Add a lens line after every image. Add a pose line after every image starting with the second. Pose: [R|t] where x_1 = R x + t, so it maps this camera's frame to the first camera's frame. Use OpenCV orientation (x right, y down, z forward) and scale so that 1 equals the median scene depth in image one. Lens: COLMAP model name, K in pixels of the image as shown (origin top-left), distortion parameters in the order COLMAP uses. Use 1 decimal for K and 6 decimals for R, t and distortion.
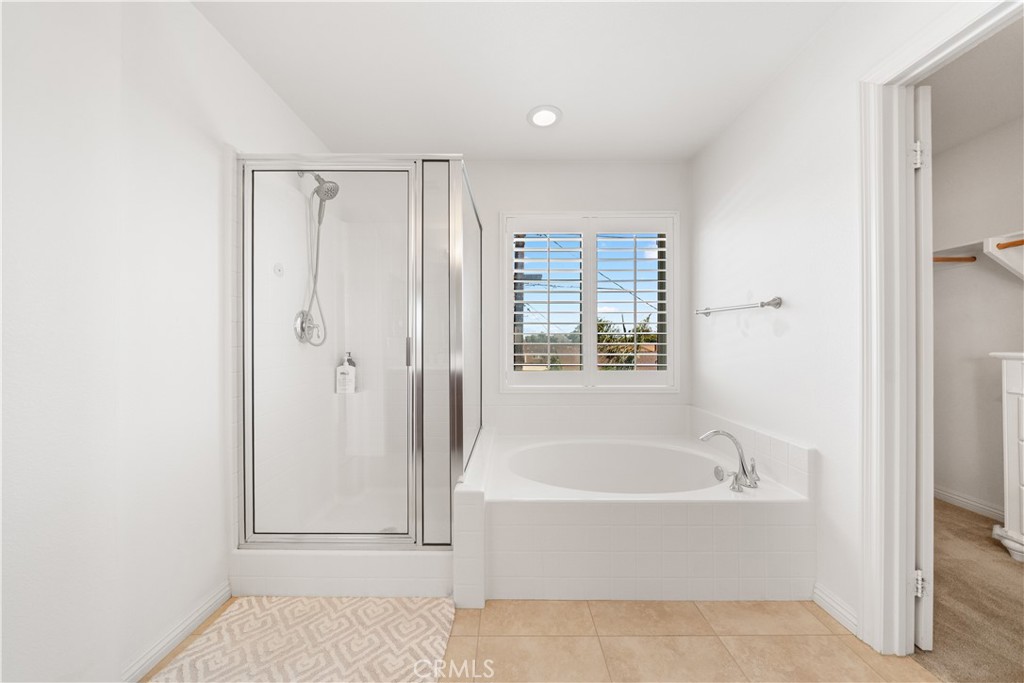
lens RADIAL K [[352.2, 0, 507.0], [0, 352.2, 341.4], [0, 0, 1]] dist [-0.003547, -0.000128]
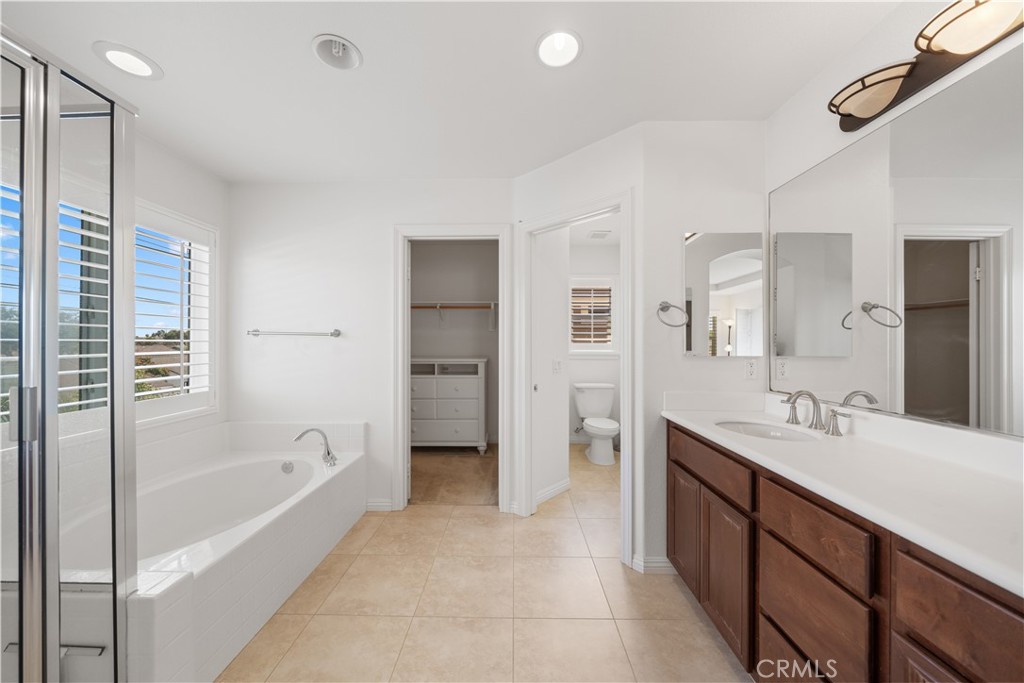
lens RADIAL K [[352.2, 0, 507.0], [0, 352.2, 341.4], [0, 0, 1]] dist [-0.003547, -0.000128]
pose [[0.025871, 0.001102, 0.999665, -0.799346], [0.003317, 0.999994, -0.001189, -0.080164], [-0.999660, 0.003346, 0.025868, 0.264165]]
